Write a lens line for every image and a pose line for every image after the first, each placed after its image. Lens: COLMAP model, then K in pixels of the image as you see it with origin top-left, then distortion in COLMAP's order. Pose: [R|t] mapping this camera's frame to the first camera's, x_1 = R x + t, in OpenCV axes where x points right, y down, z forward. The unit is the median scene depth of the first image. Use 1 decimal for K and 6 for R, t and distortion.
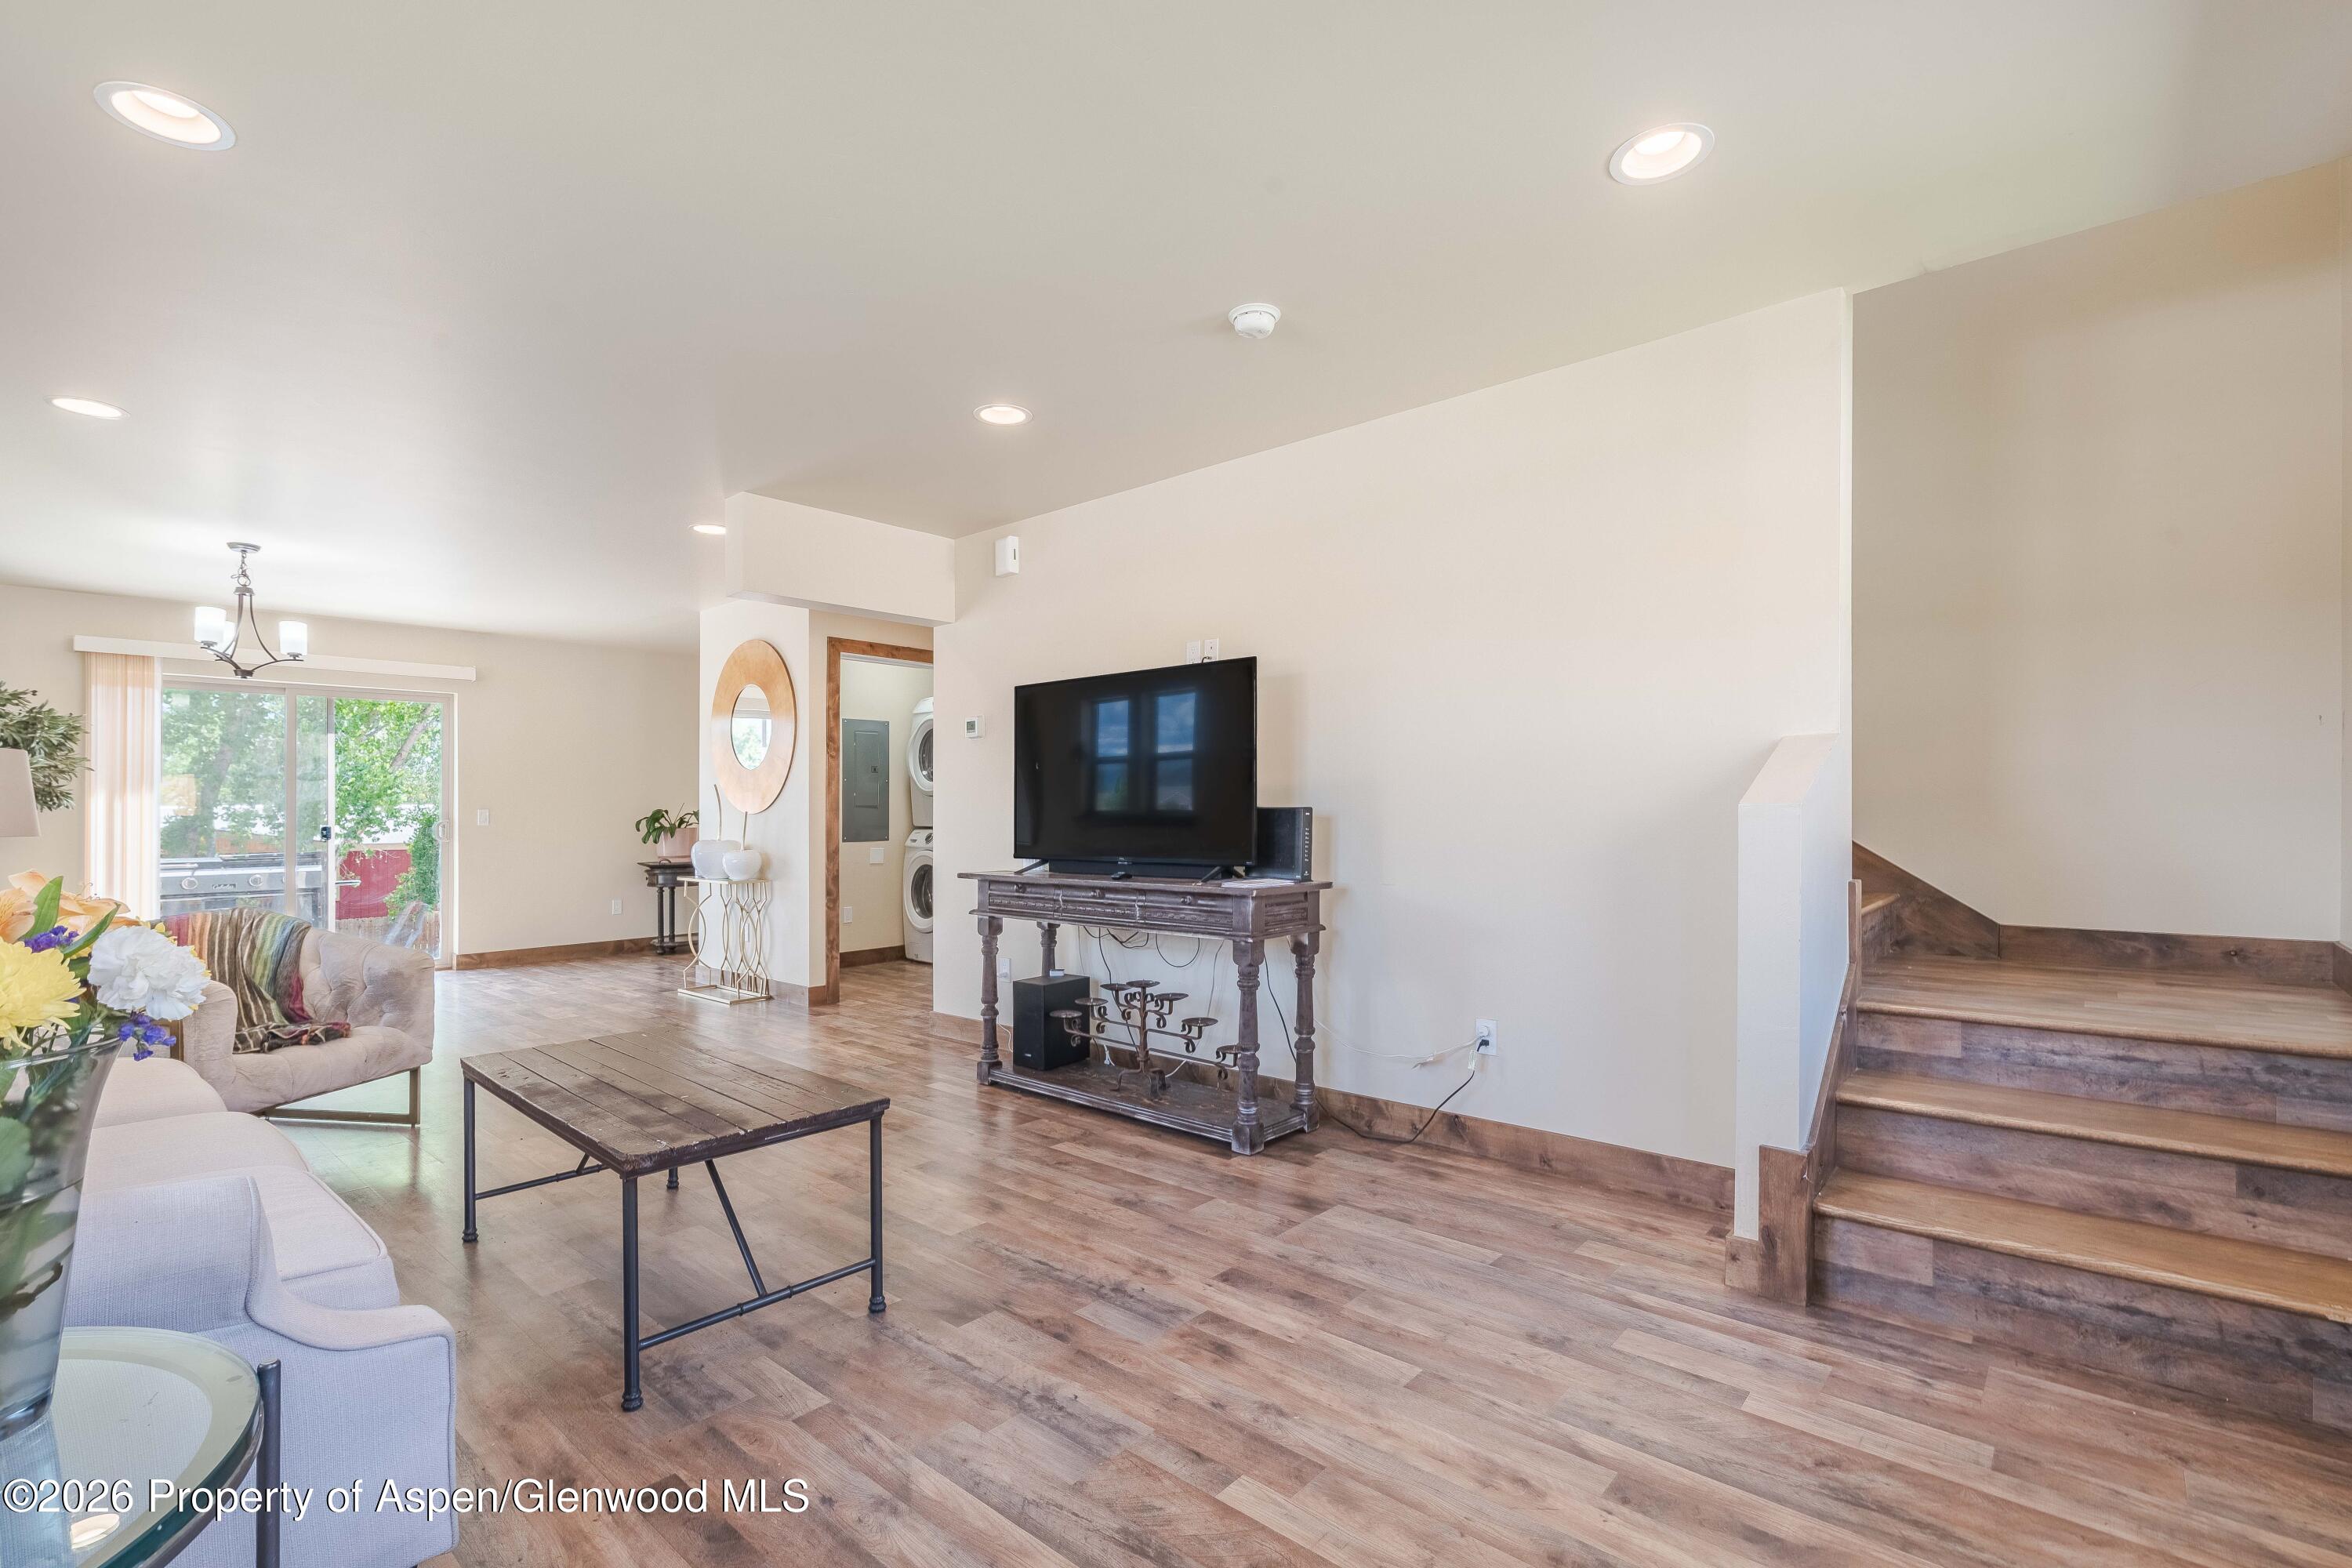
lens RADIAL K [[1071.7, 0, 1177.6], [0, 1071.7, 804.3], [0, 0, 1]] dist [0.000499, 0.000320]
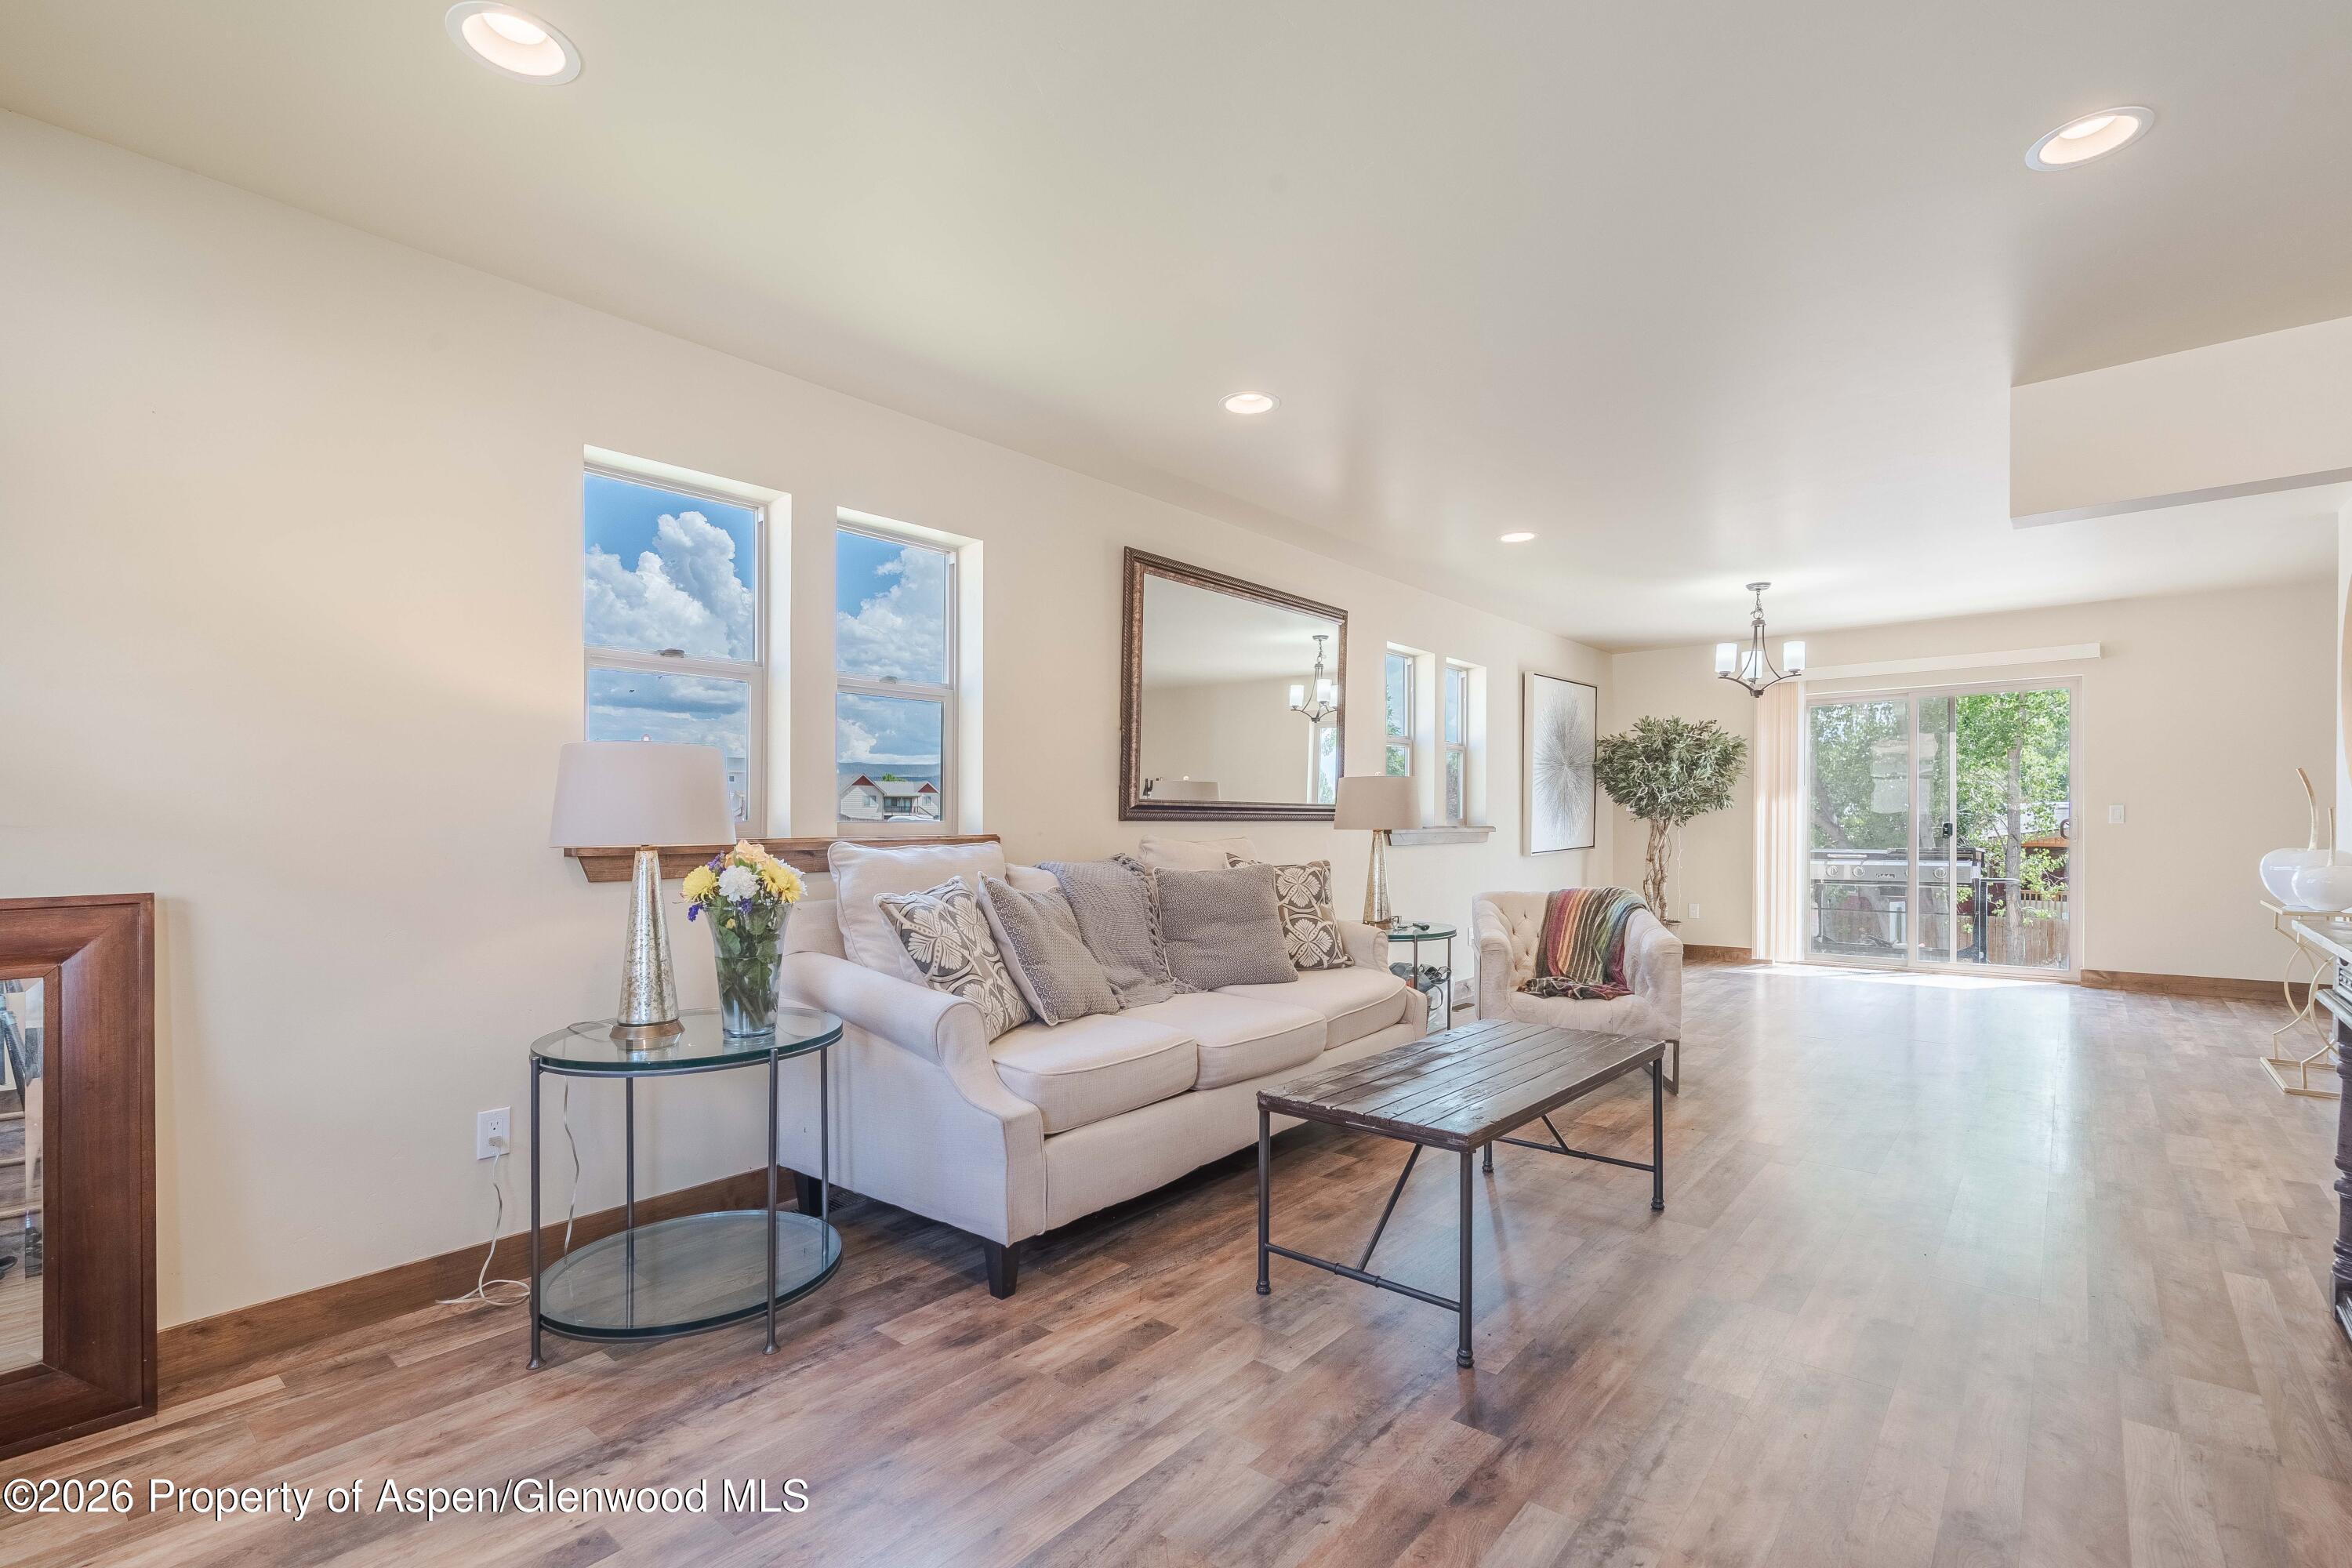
lens RADIAL K [[1071.7, 0, 1177.9], [0, 1071.7, 801.3], [0, 0, 1]] dist [0.000499, 0.000320]
pose [[0.009392, -0.012913, -0.999873, 0.308083], [0.016324, 0.999785, -0.012759, 0.000434], [0.999823, -0.016202, 0.009600, 0.366623]]
